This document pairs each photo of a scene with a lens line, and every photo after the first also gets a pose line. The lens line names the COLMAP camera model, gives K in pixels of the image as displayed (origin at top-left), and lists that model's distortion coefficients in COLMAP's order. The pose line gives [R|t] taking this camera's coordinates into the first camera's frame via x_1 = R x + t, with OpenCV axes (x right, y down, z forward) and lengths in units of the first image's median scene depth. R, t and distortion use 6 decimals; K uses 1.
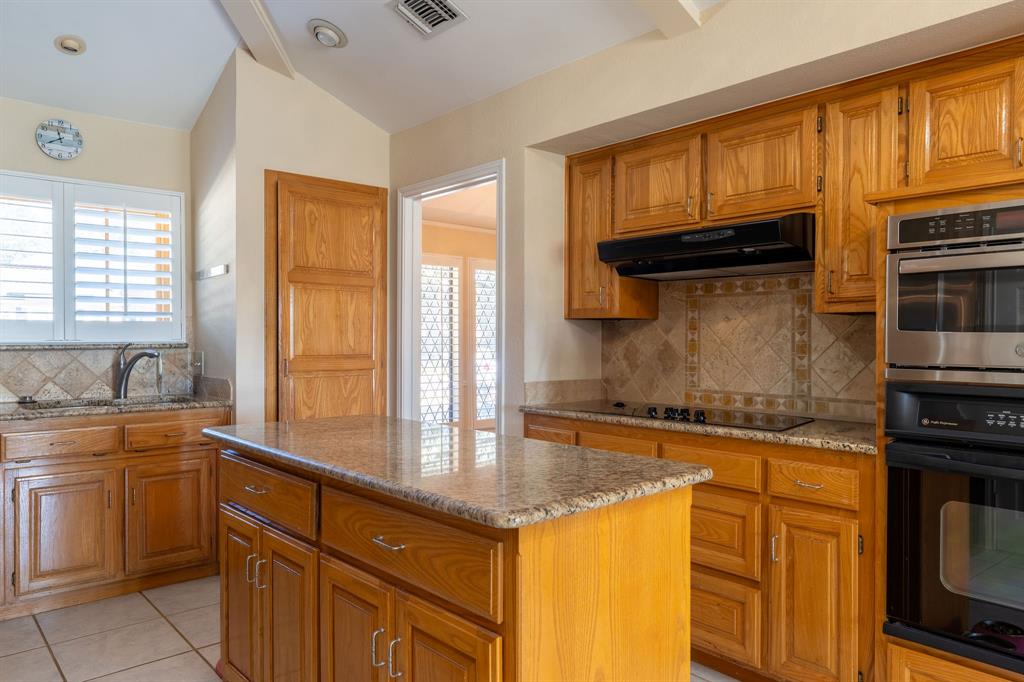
lens RADIAL K [[665.6, 0, 510.7], [0, 665.6, 352.1], [0, 0, 1]] dist [0.004567, 0.000098]
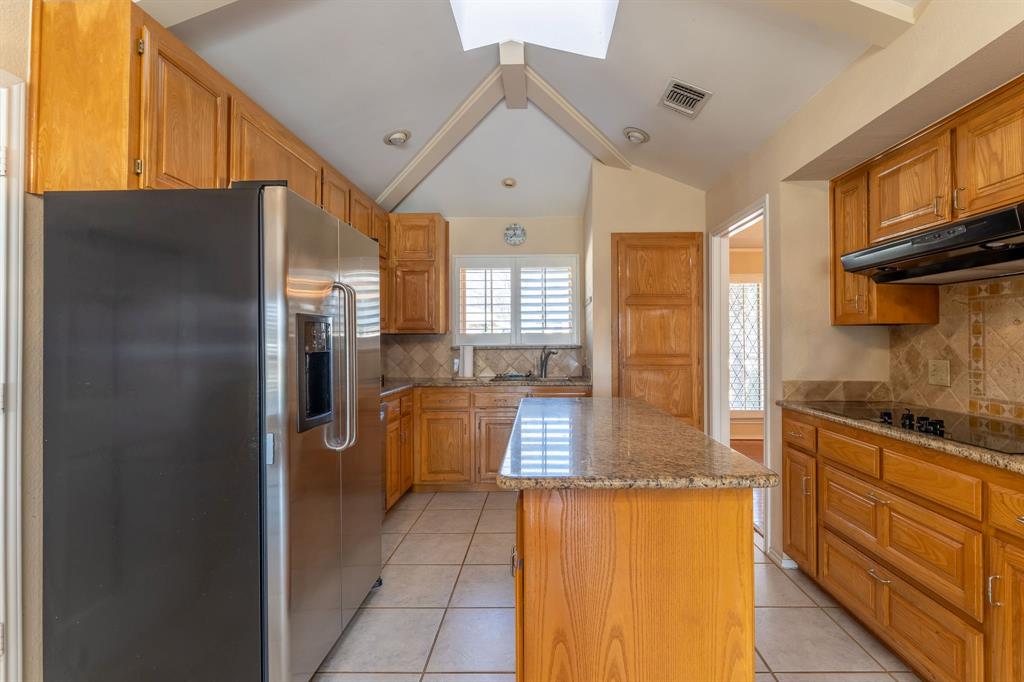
lens RADIAL K [[449.3, 0, 512.0], [0, 449.3, 341.0], [0, 0, 1]] dist [-0.002178, -0.000265]
pose [[0.764252, -0.003767, -0.644906, 0.172418], [-0.010359, 0.999782, -0.018116, -0.005224], [0.644834, 0.020526, 0.764047, 0.088968]]
